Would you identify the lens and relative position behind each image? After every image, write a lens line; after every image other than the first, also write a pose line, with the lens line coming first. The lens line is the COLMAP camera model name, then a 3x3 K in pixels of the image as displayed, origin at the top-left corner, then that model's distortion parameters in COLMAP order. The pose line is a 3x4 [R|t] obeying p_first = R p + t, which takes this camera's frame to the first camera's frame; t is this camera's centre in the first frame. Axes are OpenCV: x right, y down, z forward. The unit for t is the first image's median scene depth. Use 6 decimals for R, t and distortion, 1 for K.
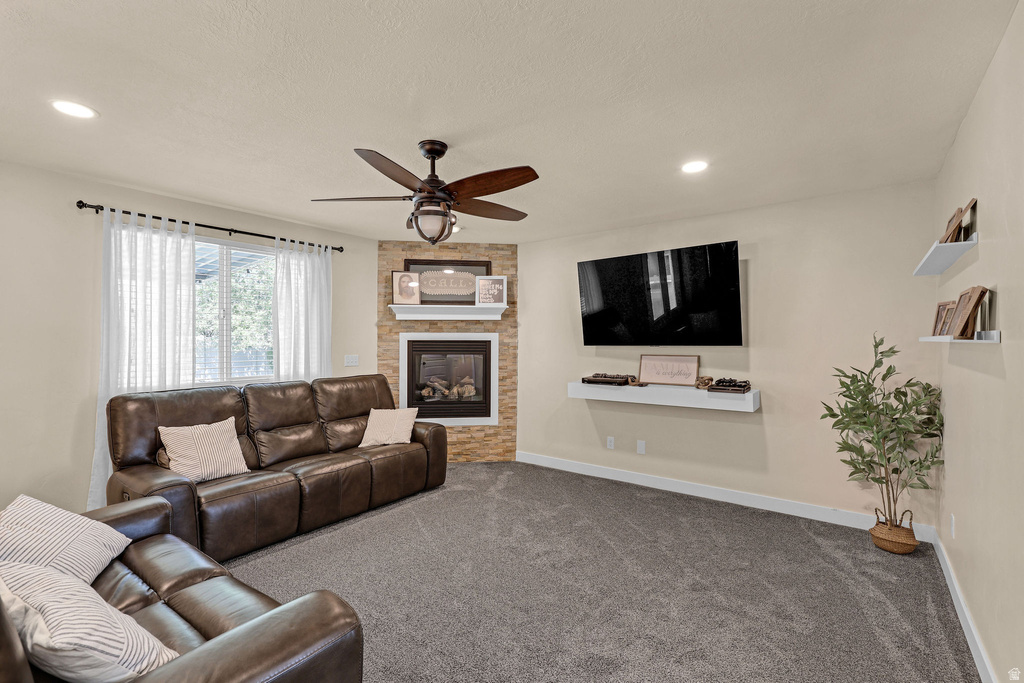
lens RADIAL K [[462.6, 0, 501.6], [0, 462.6, 337.9], [0, 0, 1]] dist [0.006146, -0.000121]
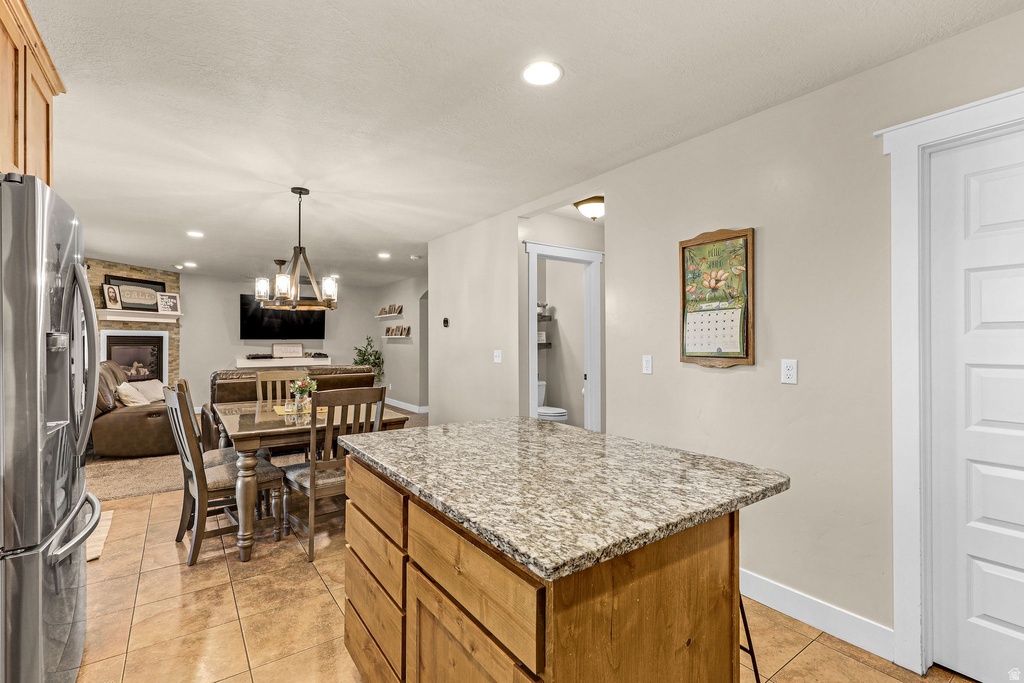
lens RADIAL K [[462.6, 0, 509.3], [0, 462.6, 336.8], [0, 0, 1]] dist [0.006146, -0.000121]
pose [[0.286273, 0.007686, 0.958117, -1.508009], [-0.009890, 0.999938, -0.005066, 0.005661], [-0.958097, -0.008026, 0.286332, -0.643095]]
